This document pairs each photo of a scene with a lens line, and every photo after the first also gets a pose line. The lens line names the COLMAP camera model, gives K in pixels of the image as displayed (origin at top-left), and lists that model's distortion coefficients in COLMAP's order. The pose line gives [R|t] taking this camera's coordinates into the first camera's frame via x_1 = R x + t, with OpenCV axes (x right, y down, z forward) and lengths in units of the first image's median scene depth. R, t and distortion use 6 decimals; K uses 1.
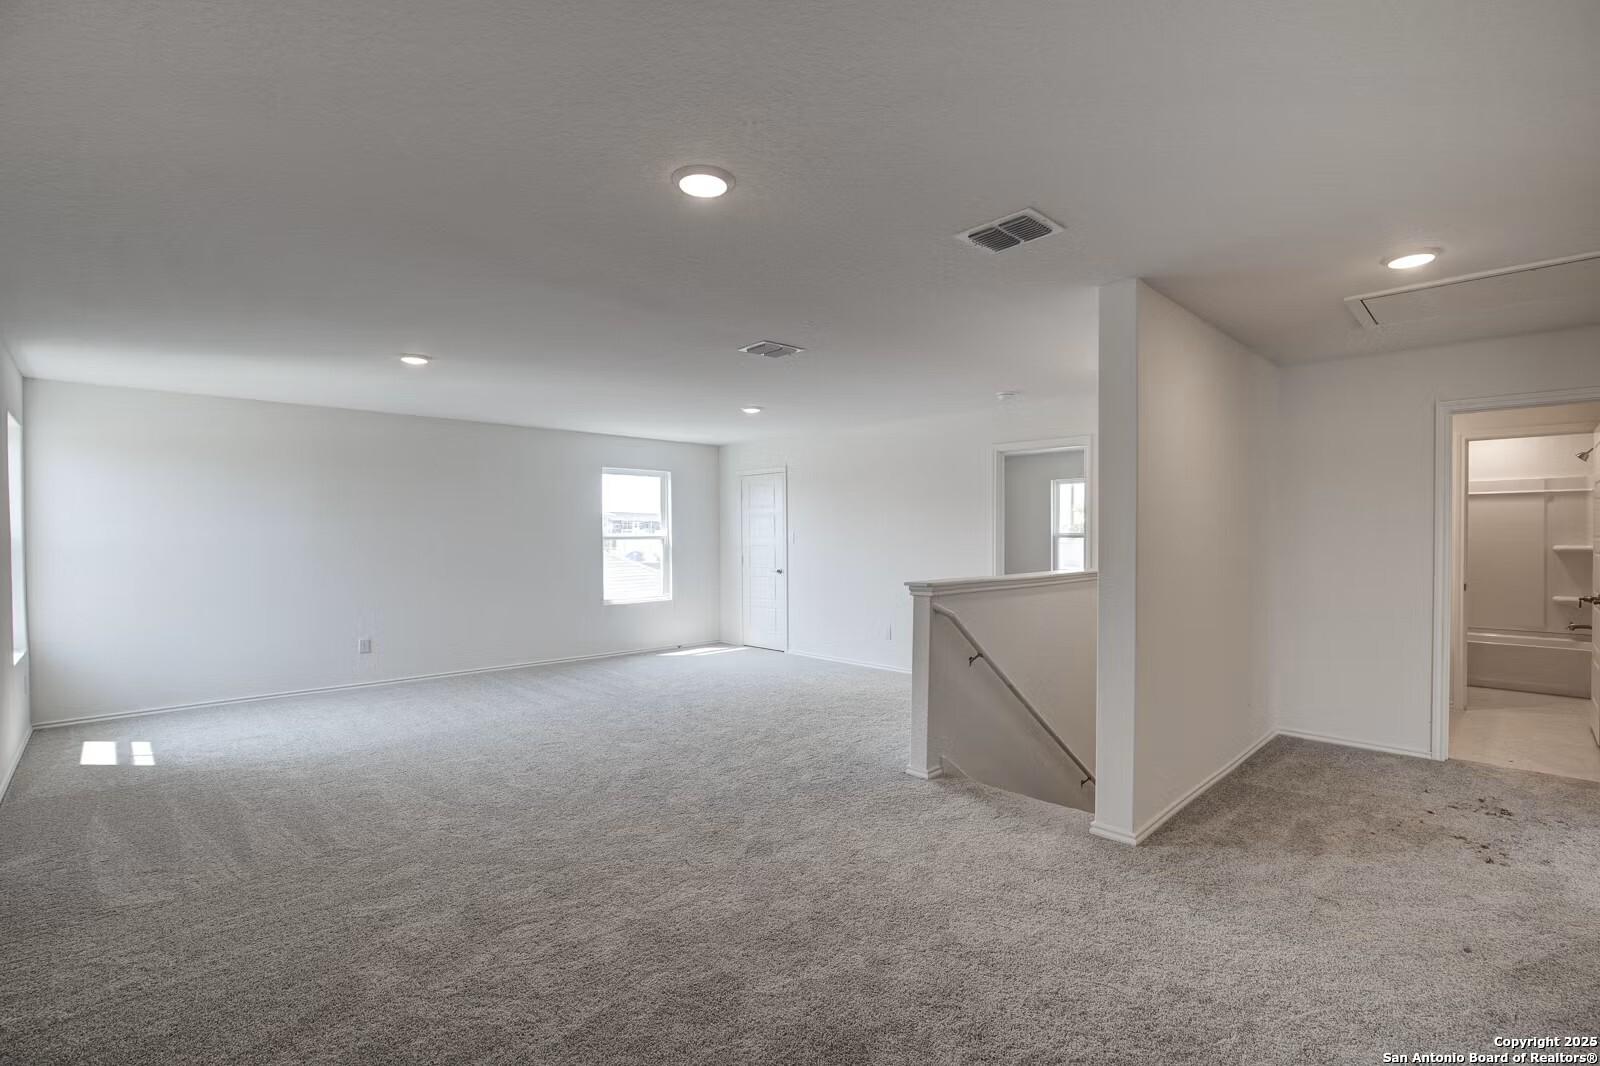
lens RADIAL K [[731.9, 0, 800.0], [0, 731.9, 539.2], [0, 0, 1]] dist [-0.034289, 0.003990]
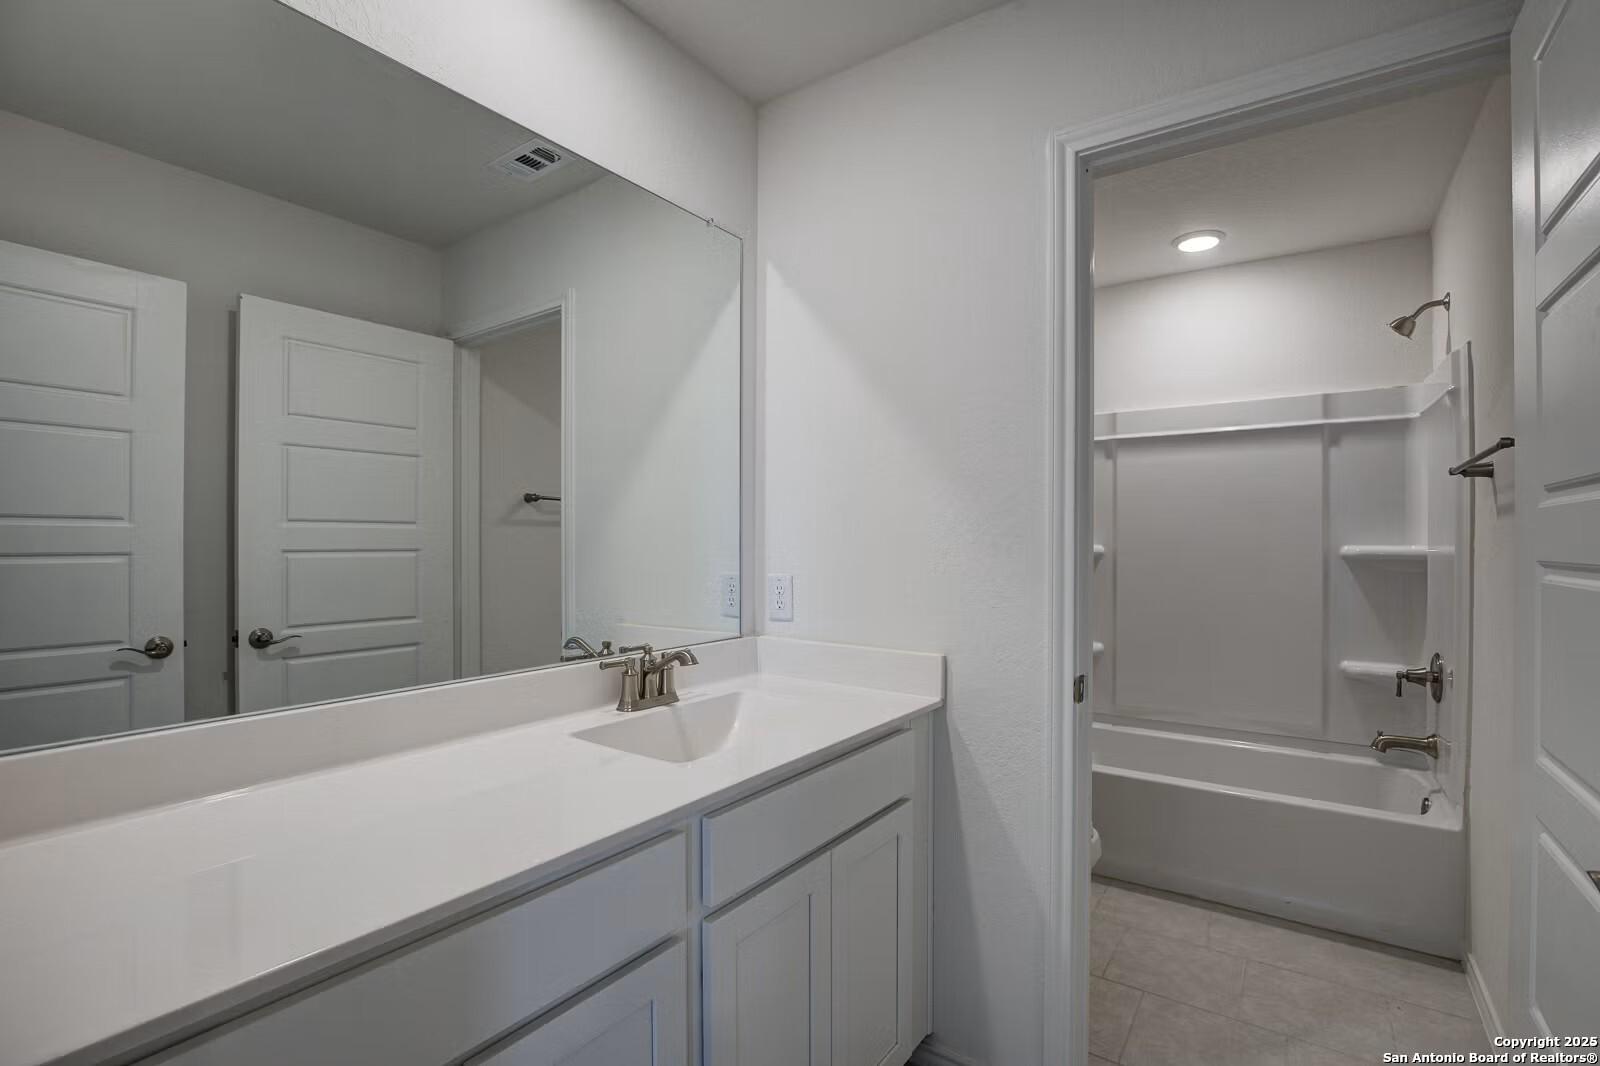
lens RADIAL K [[731.9, 0, 799.3], [0, 731.9, 530.7], [0, 0, 1]] dist [-0.034289, 0.003990]
pose [[0.983279, 0.004146, 0.182059, 0.654498], [-0.001929, 0.999922, -0.012349, 0.006260], [-0.182096, 0.011792, 0.983210, 0.623292]]
